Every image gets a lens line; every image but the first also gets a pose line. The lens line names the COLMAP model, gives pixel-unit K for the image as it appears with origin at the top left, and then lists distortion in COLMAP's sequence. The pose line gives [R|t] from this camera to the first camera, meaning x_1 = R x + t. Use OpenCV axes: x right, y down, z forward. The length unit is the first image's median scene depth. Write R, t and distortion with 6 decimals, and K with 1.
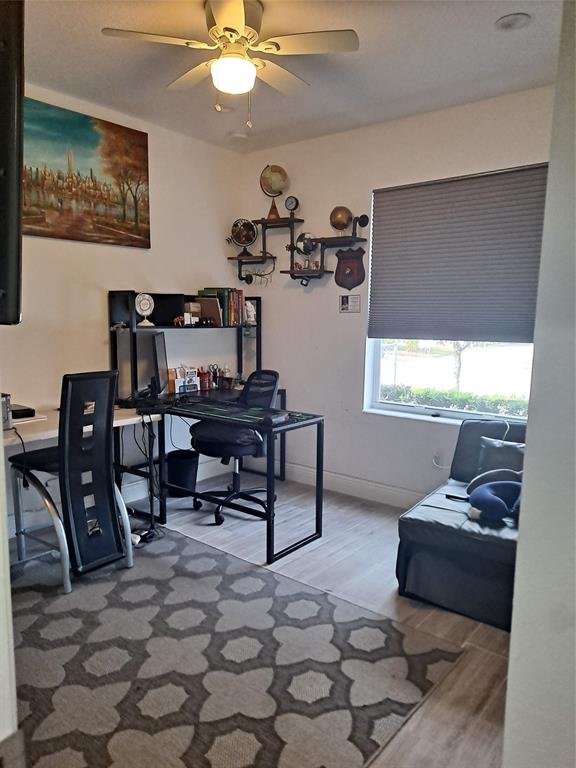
lens RADIAL K [[562.4, 0, 287.2], [0, 562.4, 383.9], [0, 0, 1]] dist [0.032618, -0.003606]
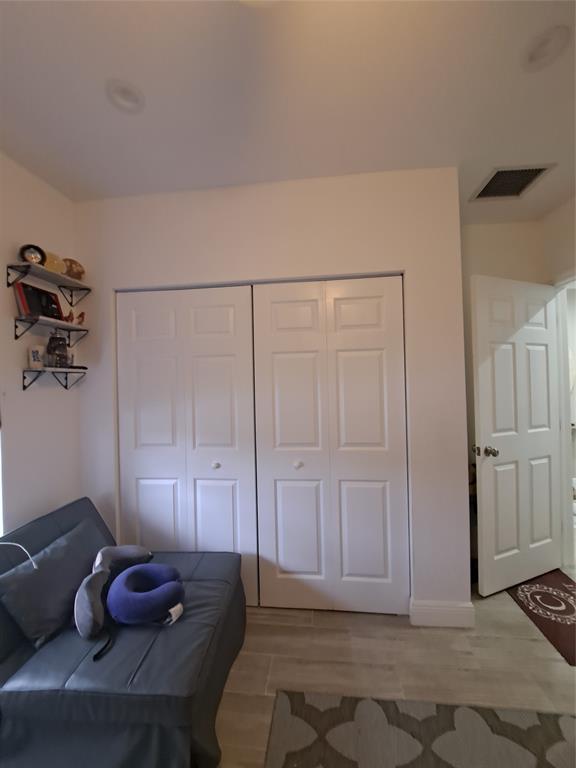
lens RADIAL K [[305.2, 0, 287.6], [0, 305.2, 384.2], [0, 0, 1]] dist [-0.013307, -0.000712]
pose [[-0.535383, 0.013121, 0.844508, -0.150258], [0.124613, 0.990164, 0.063616, -0.118961], [-0.835366, 0.139295, -0.531752, 0.917542]]
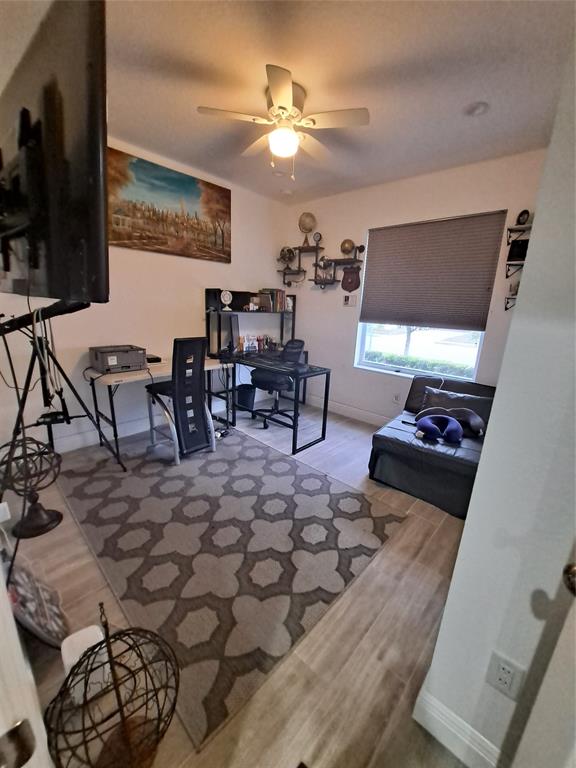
lens RADIAL K [[305.2, 0, 289.3], [0, 305.2, 383.1], [0, 0, 1]] dist [-0.013307, -0.000712]
pose [[0.997090, 0.049512, -0.057971, -0.001551], [-0.042045, 0.991441, 0.123603, -0.009708], [0.063594, -0.120806, 0.990637, 0.108823]]
